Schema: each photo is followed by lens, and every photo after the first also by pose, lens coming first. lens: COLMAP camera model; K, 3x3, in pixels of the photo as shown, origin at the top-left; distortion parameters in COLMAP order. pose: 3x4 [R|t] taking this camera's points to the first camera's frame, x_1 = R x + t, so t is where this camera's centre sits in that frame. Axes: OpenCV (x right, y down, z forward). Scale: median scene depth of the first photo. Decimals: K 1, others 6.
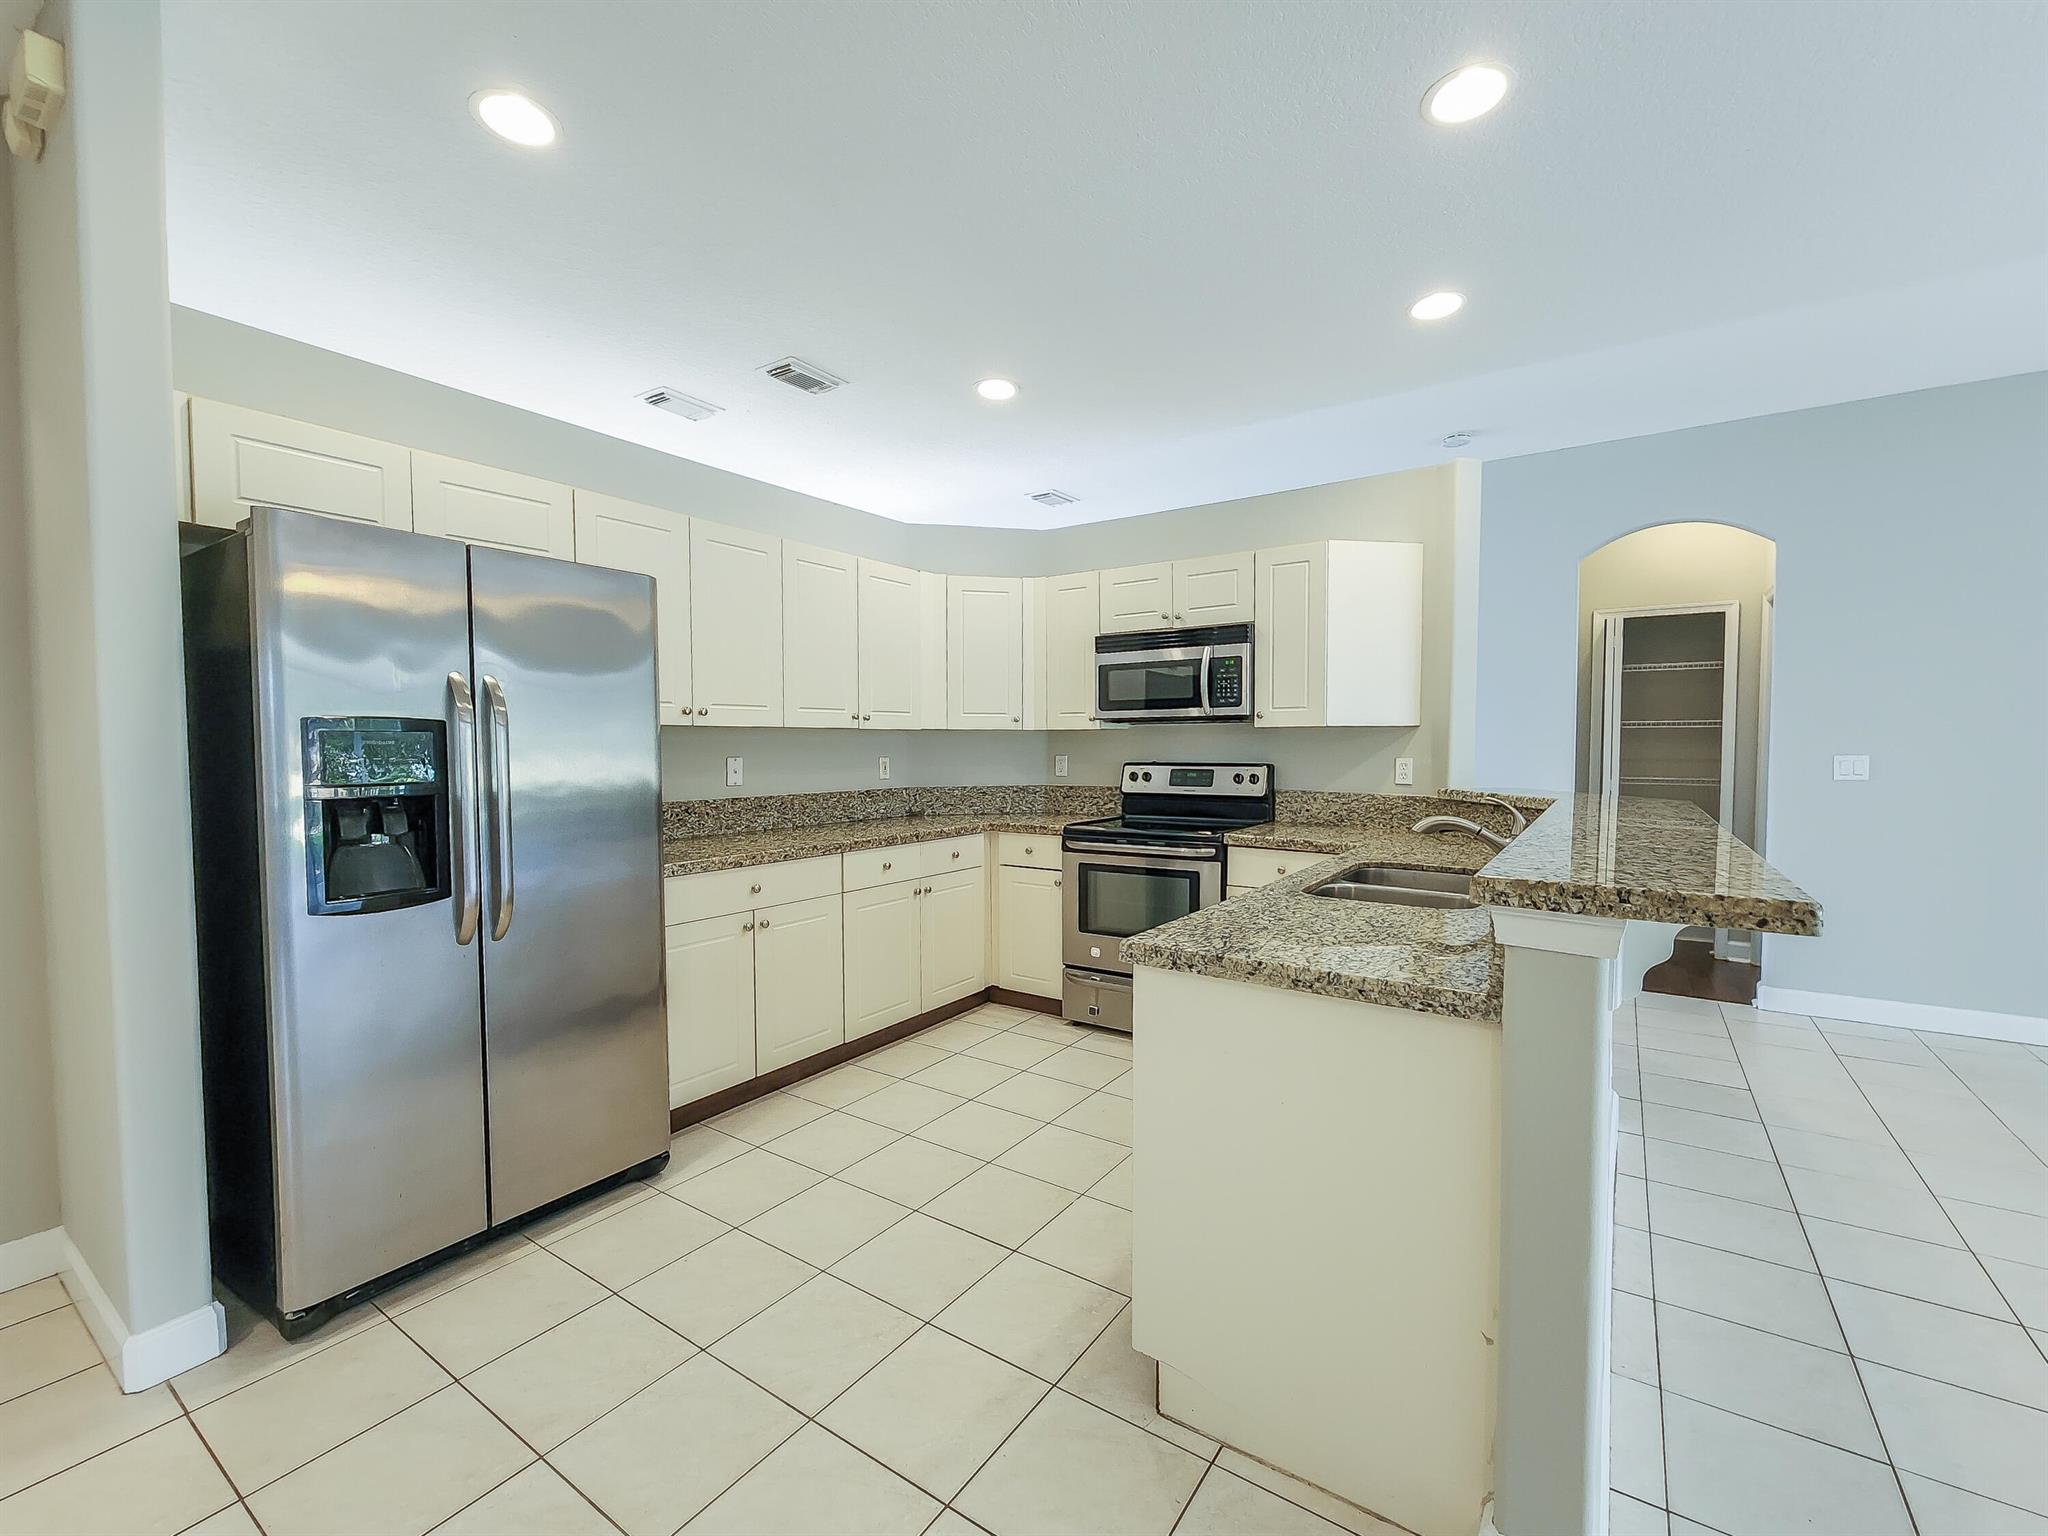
lens RADIAL K [[869.1, 0, 1037.9], [0, 869.1, 767.6], [0, 0, 1]] dist [-0.001960, -0.000032]
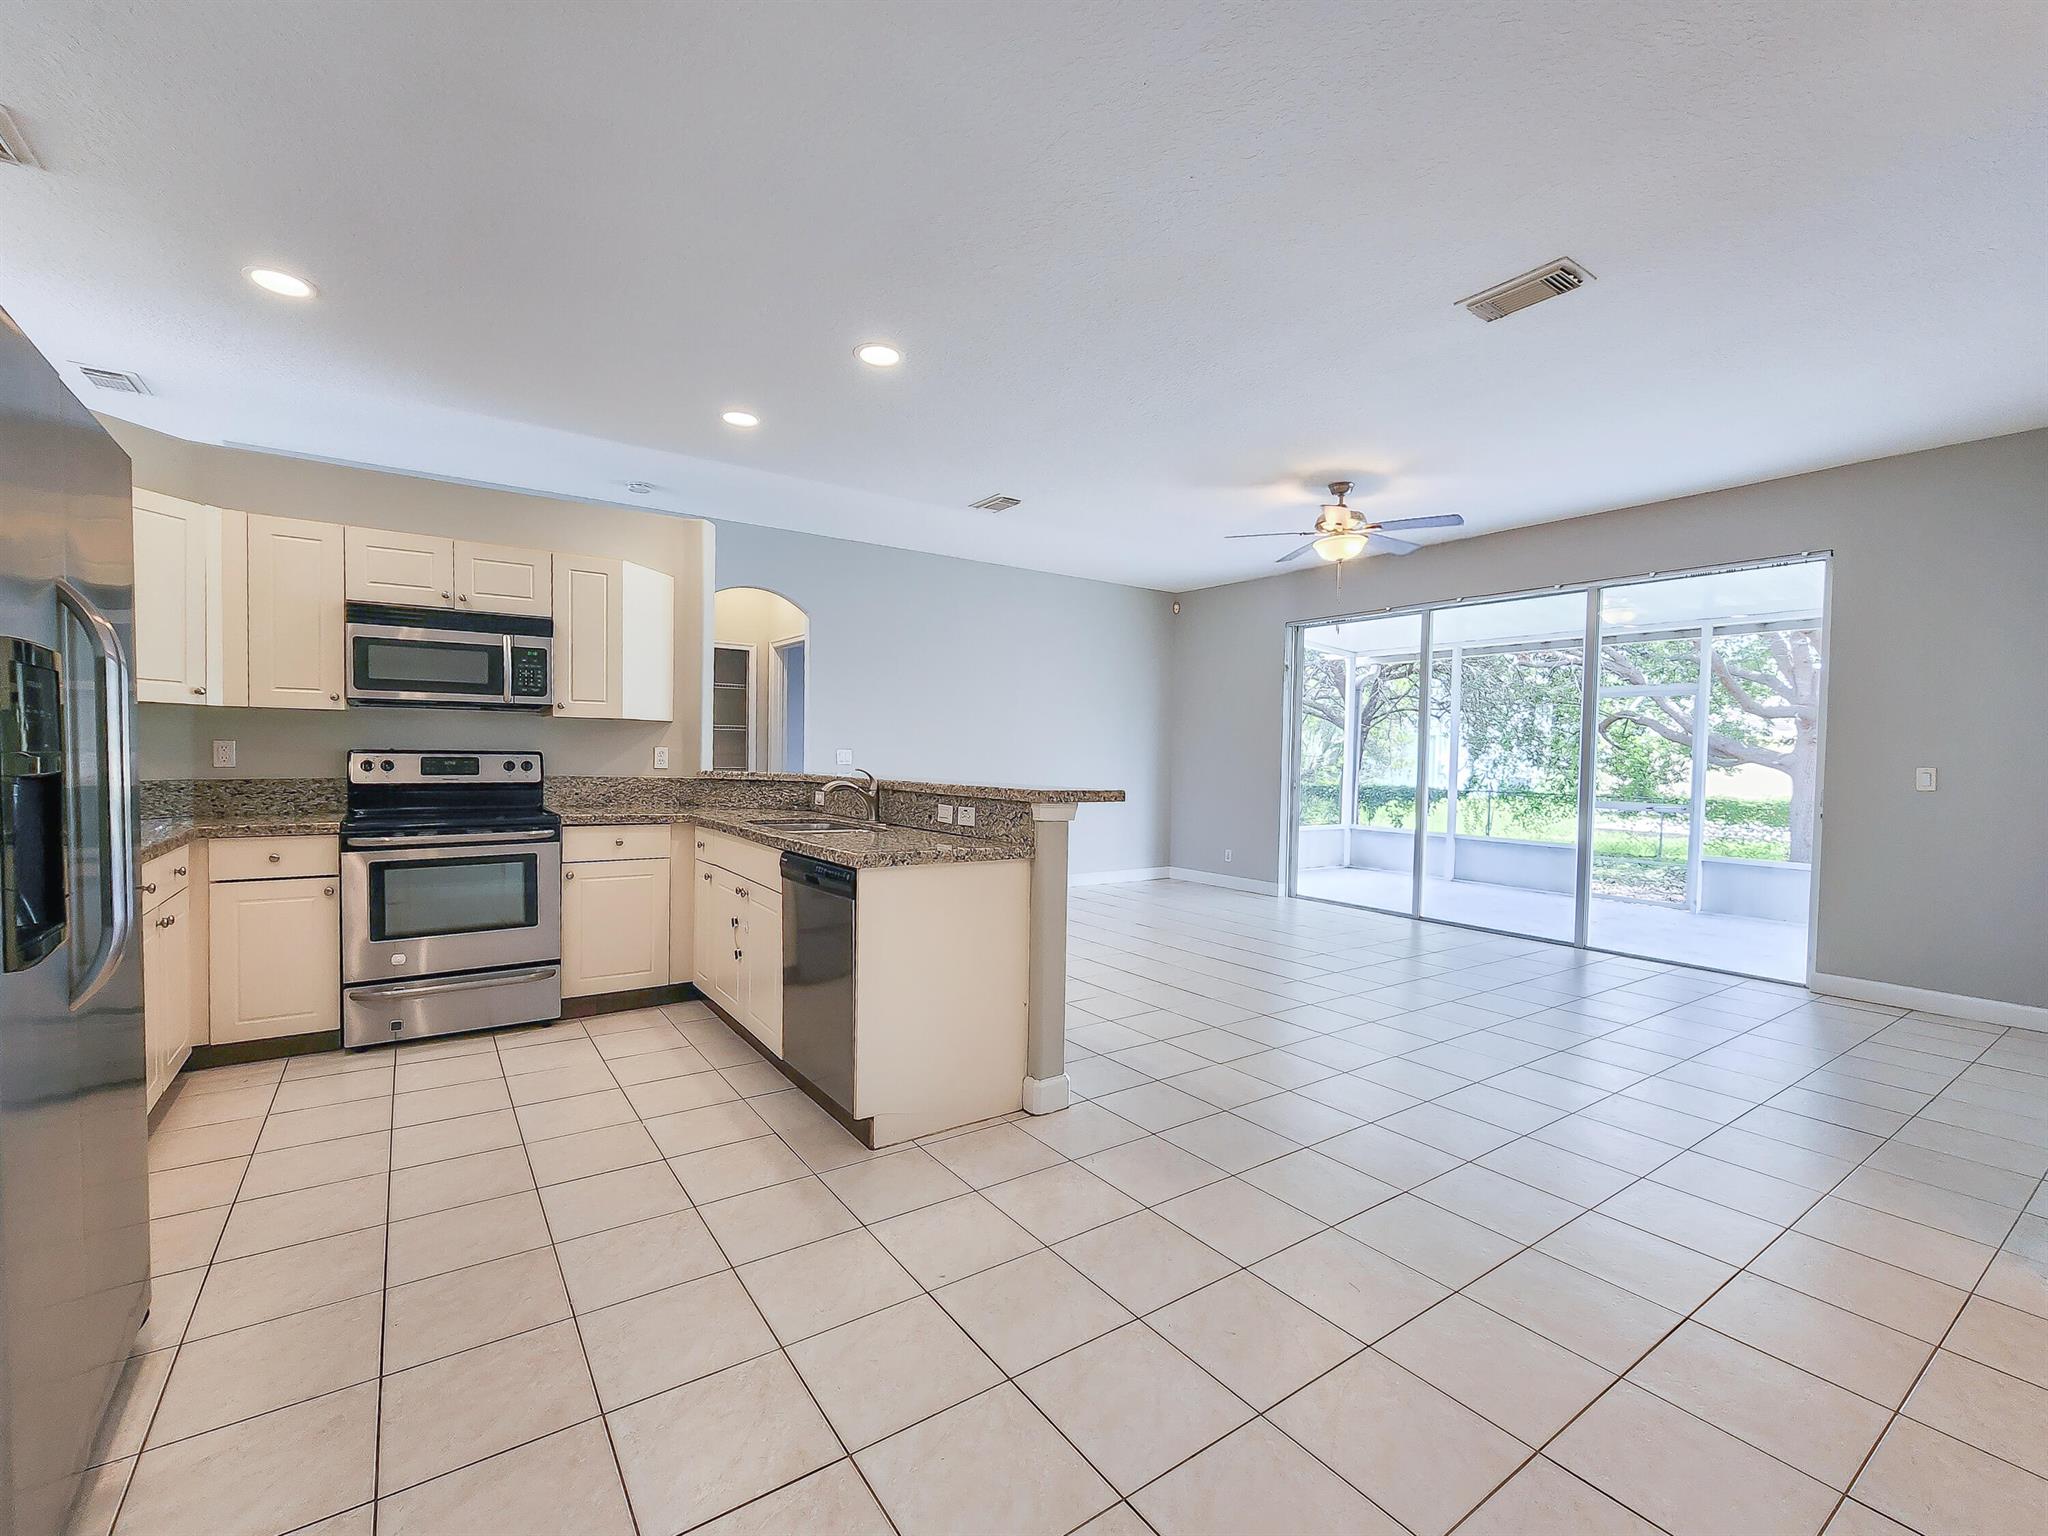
lens RADIAL K [[869.1, 0, 1032.9], [0, 869.1, 776.0], [0, 0, 1]] dist [-0.001960, -0.000032]
pose [[0.336467, -0.017812, 0.941527, -0.537015], [0.010042, 0.999832, 0.015326, 0.015347], [-0.941642, 0.004298, 0.336589, 0.077117]]
